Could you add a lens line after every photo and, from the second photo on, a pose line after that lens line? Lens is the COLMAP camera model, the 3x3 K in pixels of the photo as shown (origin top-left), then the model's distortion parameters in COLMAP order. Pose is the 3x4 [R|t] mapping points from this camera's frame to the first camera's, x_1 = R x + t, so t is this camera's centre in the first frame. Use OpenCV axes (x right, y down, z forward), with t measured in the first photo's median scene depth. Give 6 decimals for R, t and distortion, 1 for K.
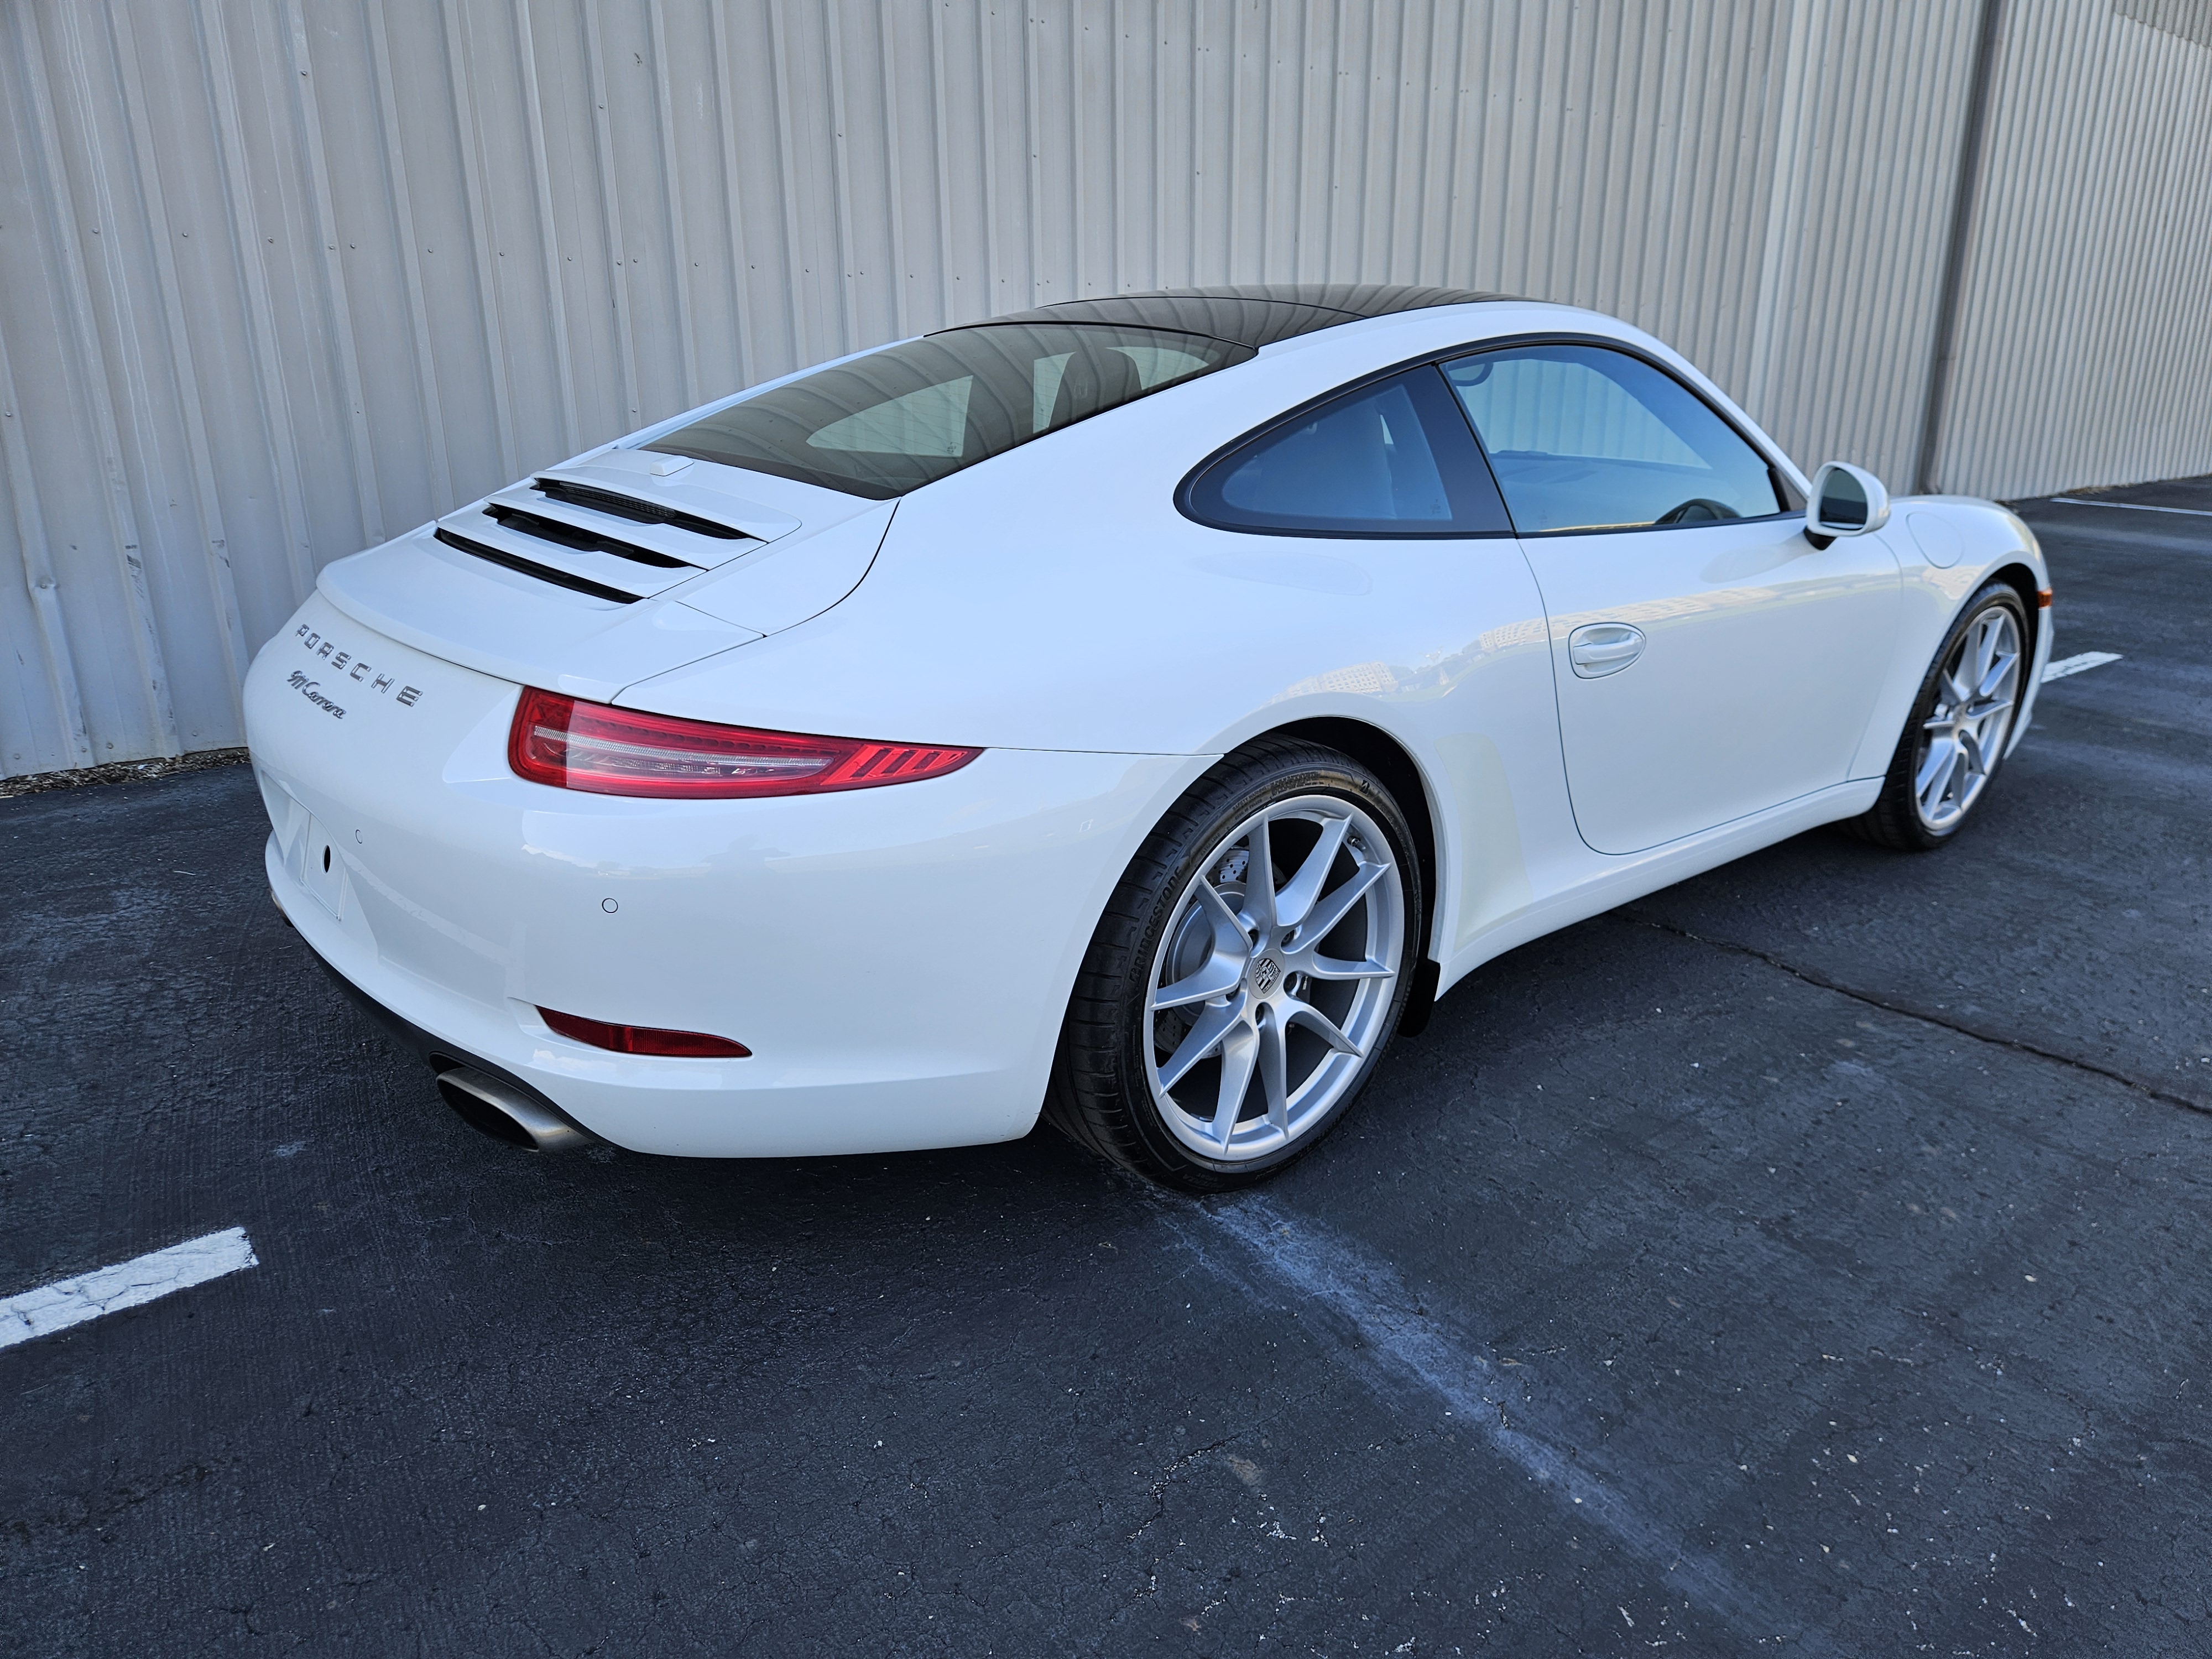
lens RADIAL K [[1489.0, 0, 1085.9], [0, 1489.0, 839.1], [0, 0, 1]] dist [0.067390, -0.056960]
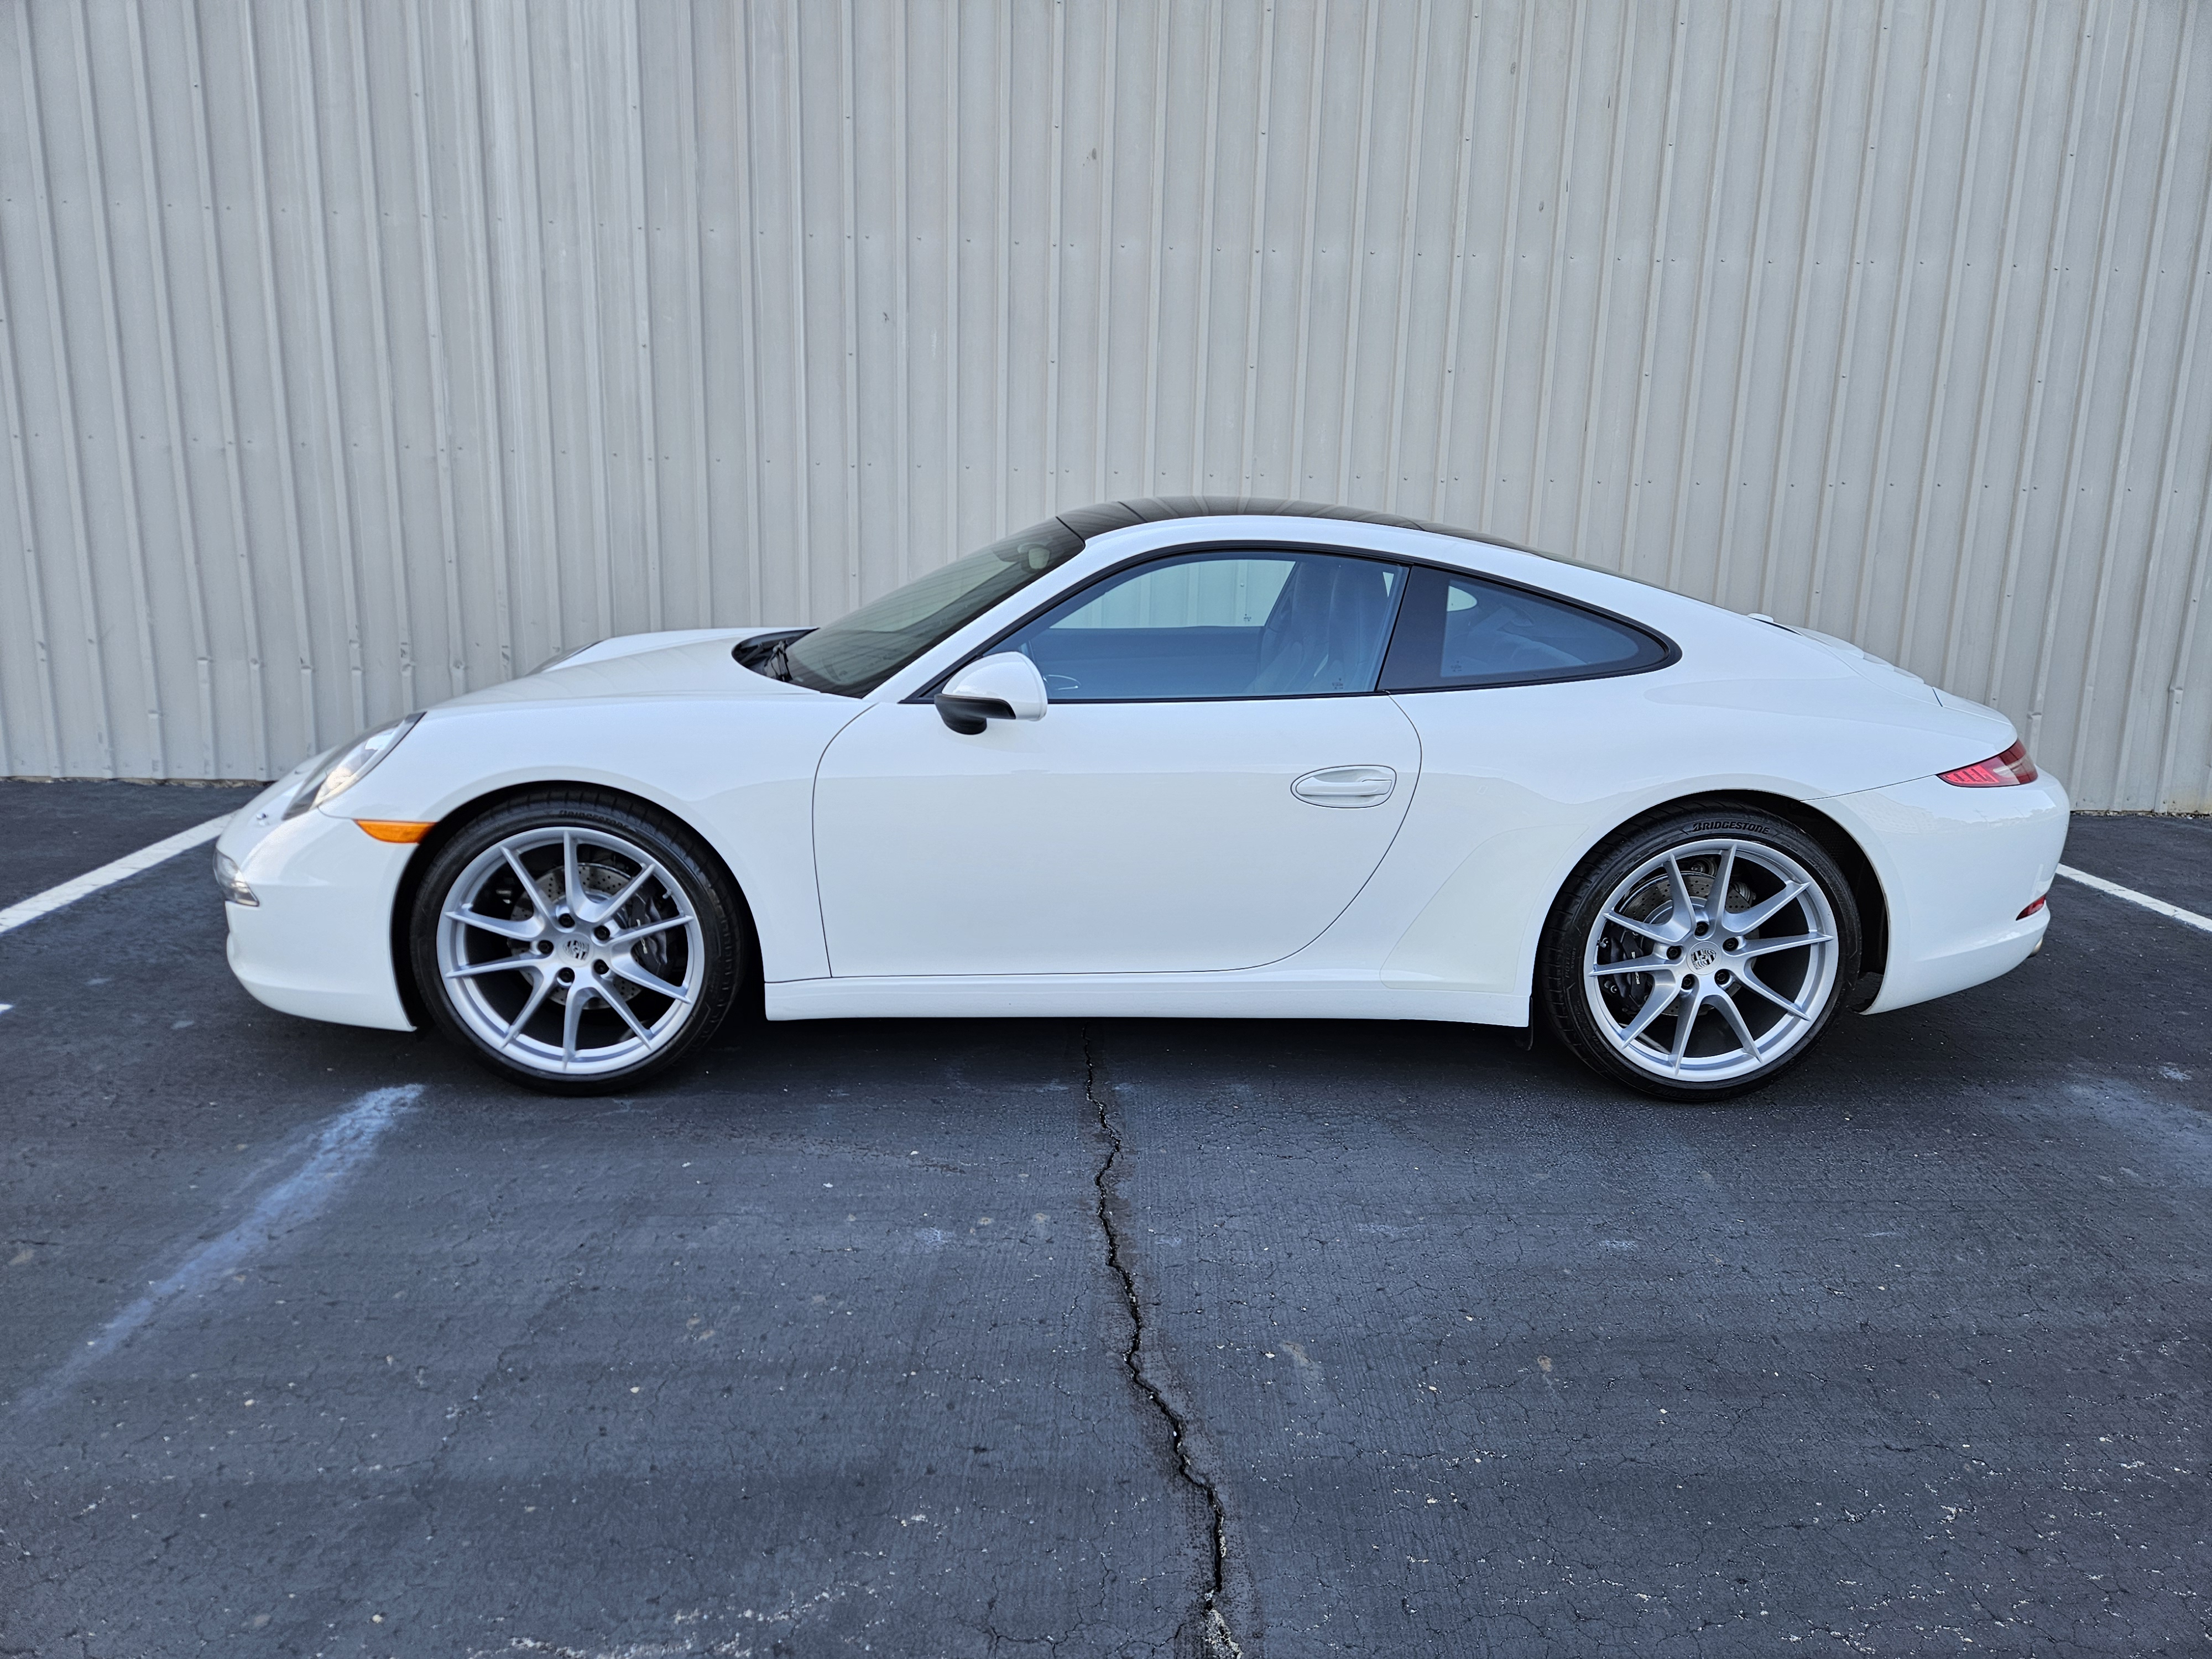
lens RADIAL K [[1469.7, 0, 1085.8], [0, 1469.7, 823.5], [0, 0, 1]] dist [0.085645, -0.068053]
pose [[0.803079, 0.138246, -0.579615, 1.167884], [-0.202114, 0.978247, -0.046712, -0.100820], [0.560549, 0.154662, 0.813551, 0.194712]]
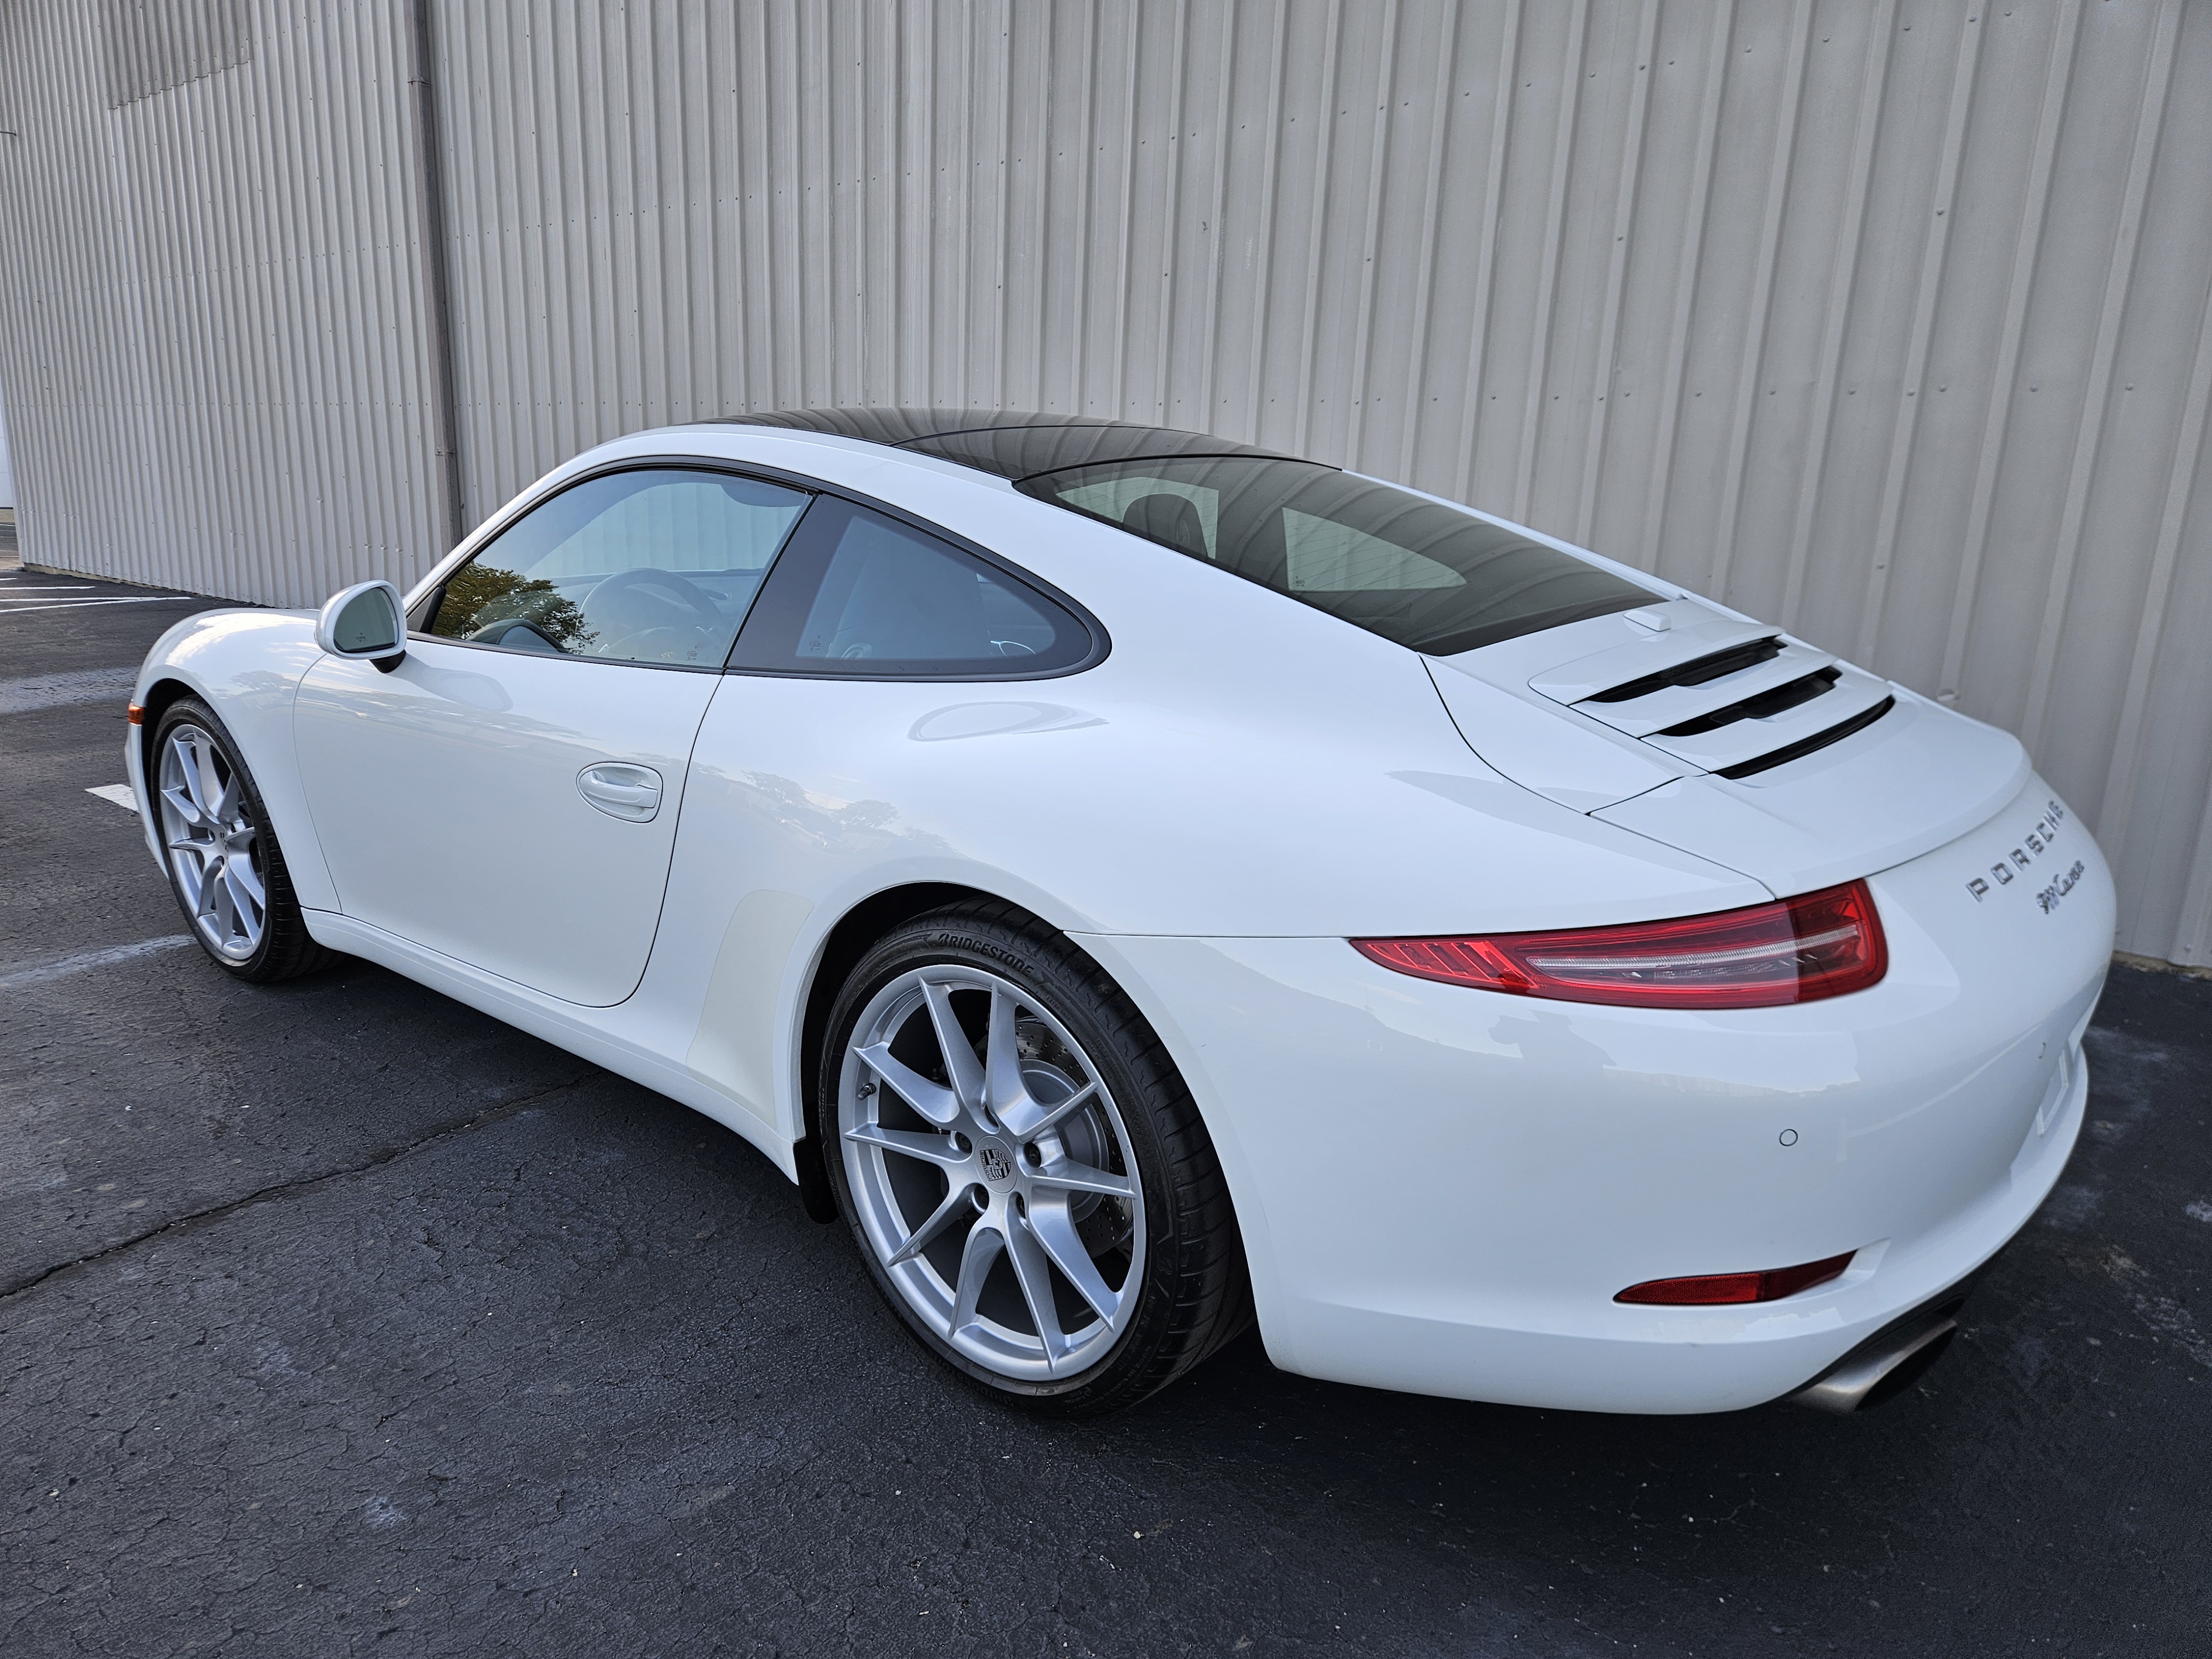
lens RADIAL K [[1480.1, 0, 1098.9], [0, 1480.1, 848.7], [0, 0, 1]] dist [0.069404, -0.059497]
pose [[0.192333, 0.248566, -0.949328, 1.552732], [-0.320301, 0.930309, 0.178694, -0.453385], [0.927586, 0.269702, 0.258545, 1.351189]]
